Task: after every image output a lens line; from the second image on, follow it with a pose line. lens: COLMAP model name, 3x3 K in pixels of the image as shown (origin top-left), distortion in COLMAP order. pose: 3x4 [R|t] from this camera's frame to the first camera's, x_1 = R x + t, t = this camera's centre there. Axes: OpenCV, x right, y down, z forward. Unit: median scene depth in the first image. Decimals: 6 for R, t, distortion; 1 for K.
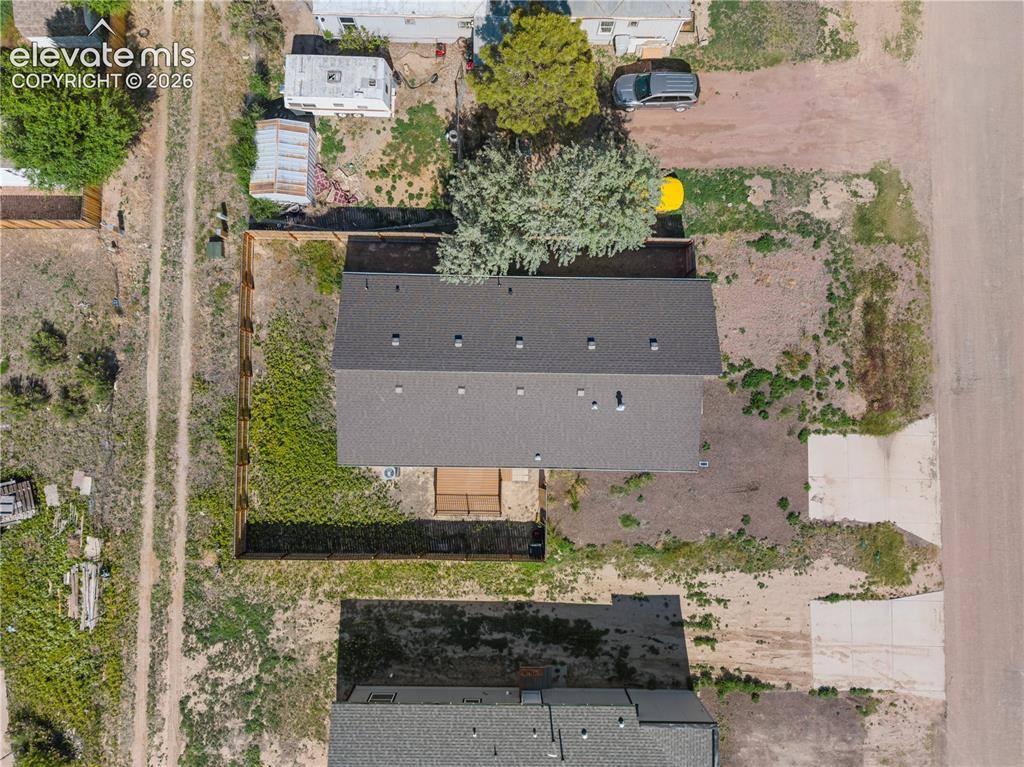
lens RADIAL K [[690.1, 0, 509.3], [0, 690.1, 388.8], [0, 0, 1]] dist [0.017853, -0.003893]
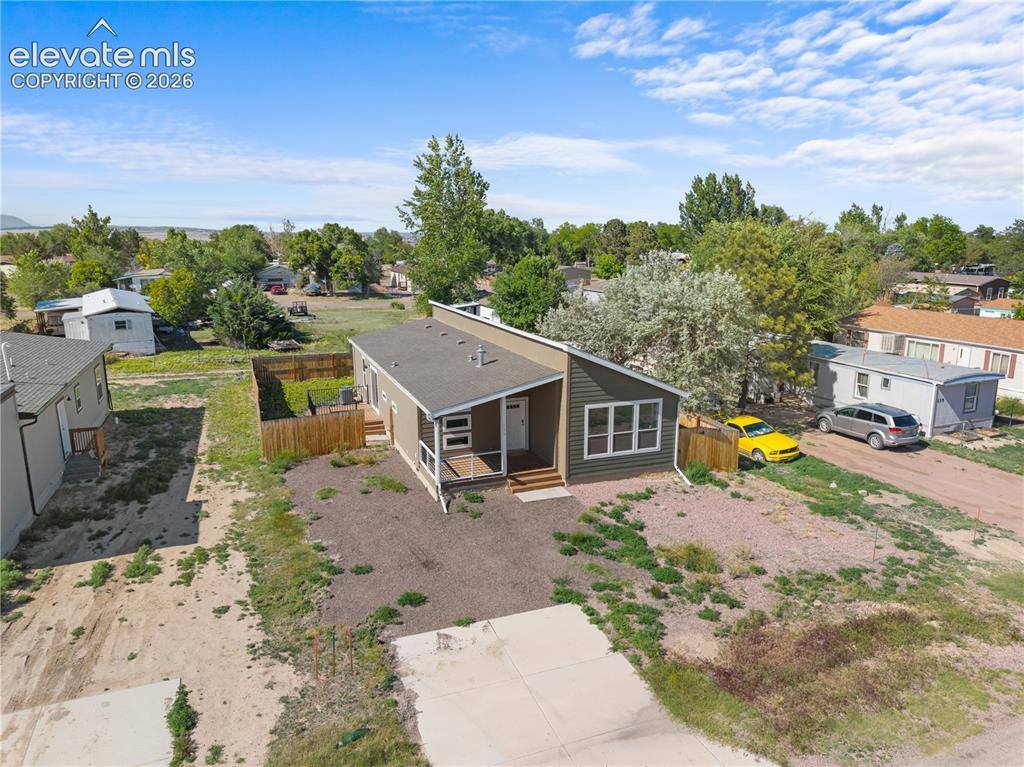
lens RADIAL K [[696.5, 0, 512.0], [0, 696.5, 383.5], [0, 0, 1]] dist [0.007592, -0.002102]
pose [[0.376754, 0.182993, -0.908058, 0.813908], [-0.925053, 0.125452, -0.358524, 0.252815], [0.048311, 0.975077, 0.216543, 0.766319]]
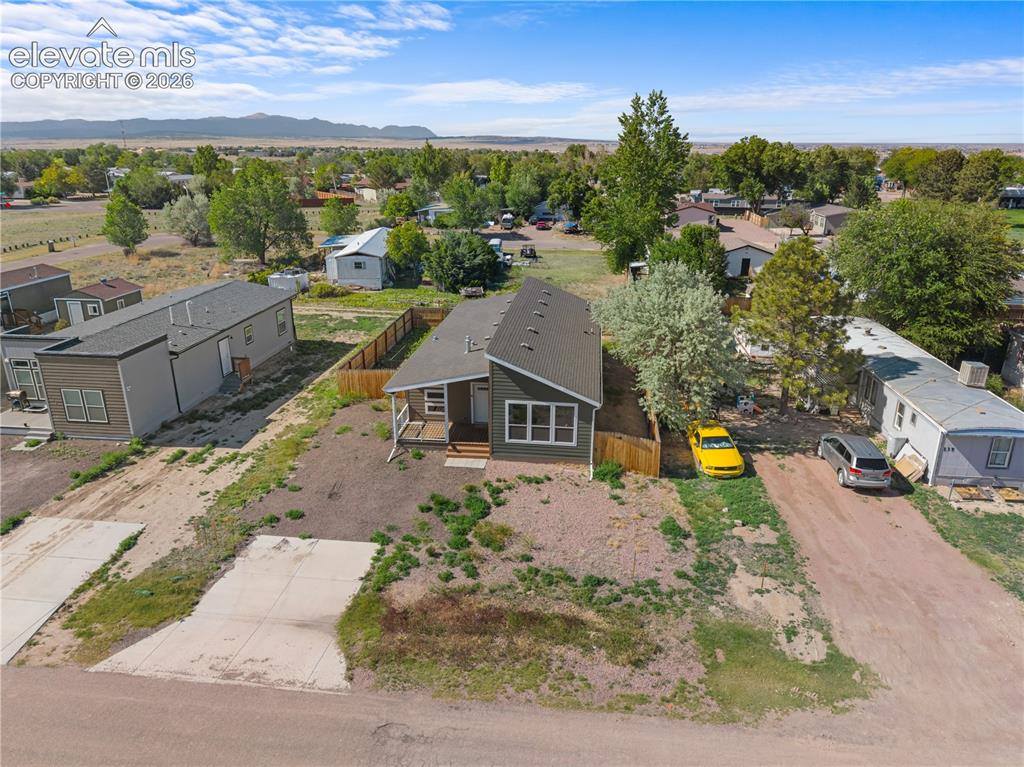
lens RADIAL K [[690.1, 0, 509.3], [0, 690.1, 388.8], [0, 0, 1]] dist [0.017853, -0.003893]
pose [[-0.105397, 0.321080, -0.941169, 0.997080], [-0.993463, 0.007738, 0.113893, -0.131693], [0.043852, 0.947020, 0.318166, 0.665517]]
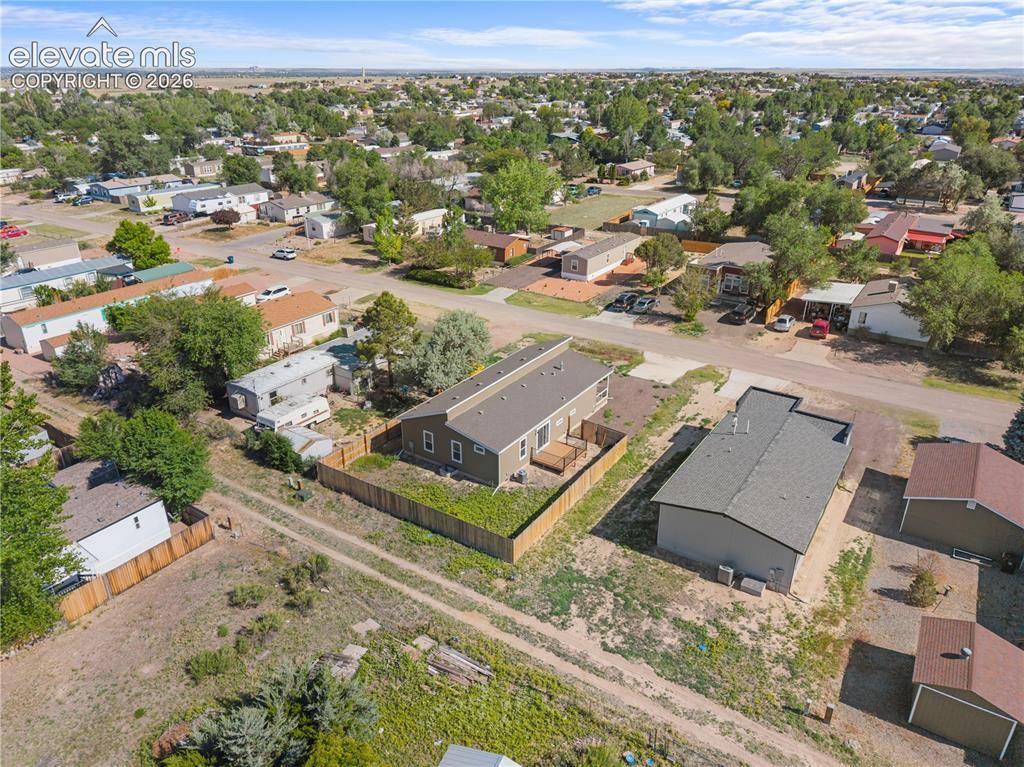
lens RADIAL K [[690.1, 0, 509.3], [0, 690.1, 388.8], [0, 0, 1]] dist [0.017853, -0.003893]
pose [[0.548918, -0.358832, 0.754936, -1.138492], [0.835146, 0.273173, -0.477396, 0.695336], [-0.034924, 0.892534, 0.449627, 0.228620]]
